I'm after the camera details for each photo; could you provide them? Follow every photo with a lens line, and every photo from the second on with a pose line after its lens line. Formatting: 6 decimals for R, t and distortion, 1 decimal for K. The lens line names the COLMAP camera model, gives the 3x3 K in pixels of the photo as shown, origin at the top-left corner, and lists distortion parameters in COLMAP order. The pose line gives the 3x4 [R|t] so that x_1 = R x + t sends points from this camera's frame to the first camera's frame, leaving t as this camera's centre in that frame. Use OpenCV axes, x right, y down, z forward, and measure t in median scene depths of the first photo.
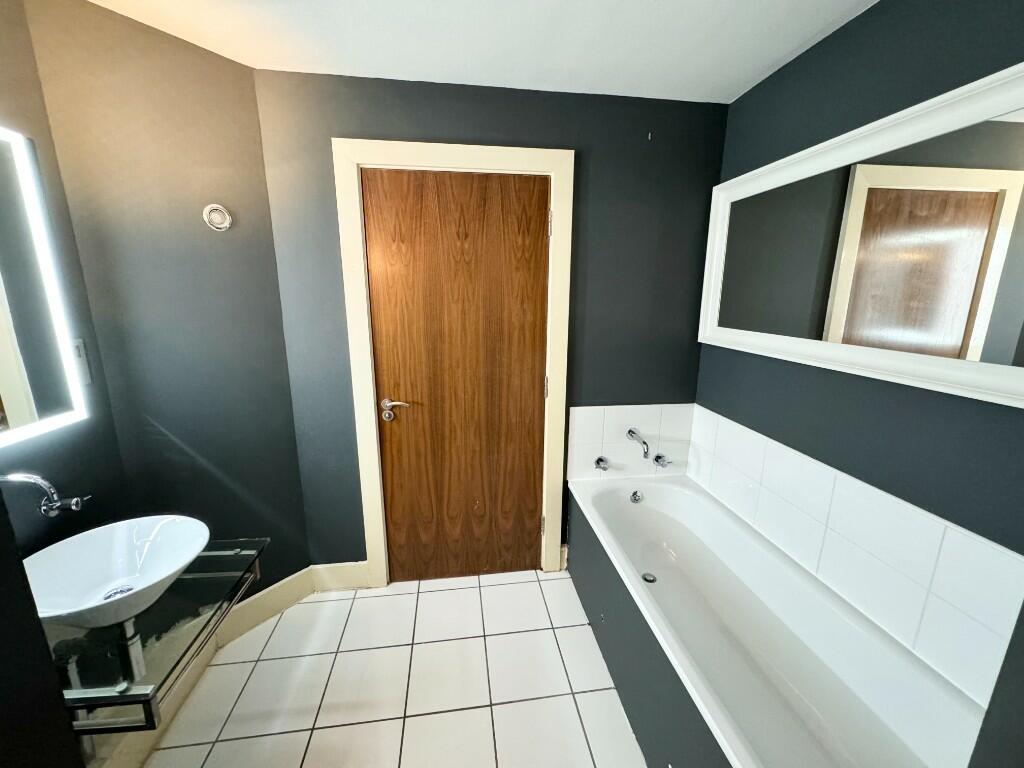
lens RADIAL K [[407.9, 0, 512.0], [0, 407.9, 384.0], [0, 0, 1]] dist [-0.001844, 0.000092]
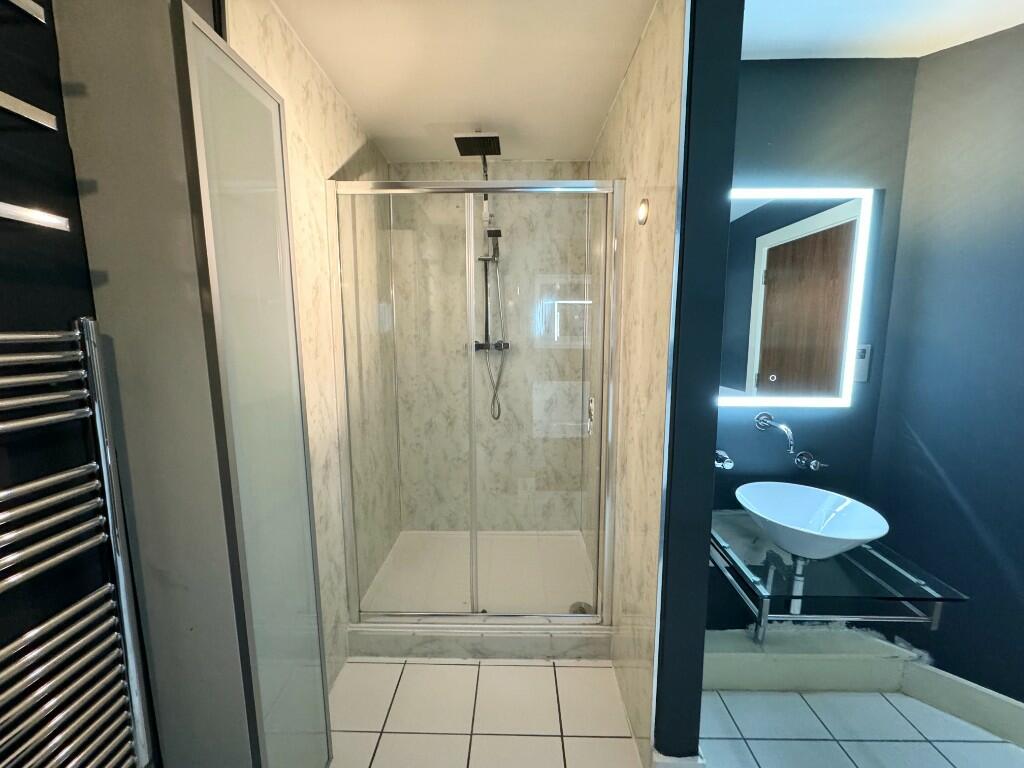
lens RADIAL K [[407.9, 0, 512.0], [0, 407.9, 384.0], [0, 0, 1]] dist [-0.001844, 0.000092]
pose [[-0.152091, 0.116157, -0.981517, 0.298652], [-0.222386, 0.963584, 0.148495, 0.057320], [0.963023, 0.240860, -0.120721, 0.139078]]
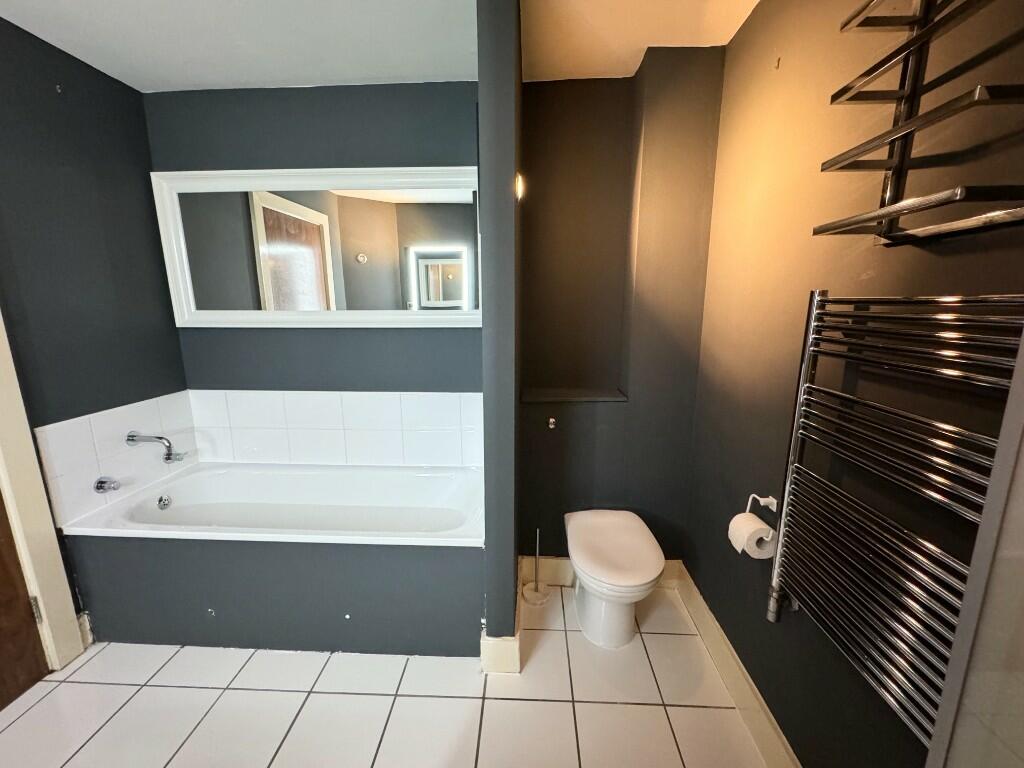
lens RADIAL K [[407.9, 0, 512.0], [0, 407.9, 384.0], [0, 0, 1]] dist [-0.001844, 0.000092]
pose [[0.176028, -0.200690, 0.963710, -0.383729], [0.217540, 0.962723, 0.160750, 0.048321], [-0.960047, 0.181349, 0.213124, 0.020591]]
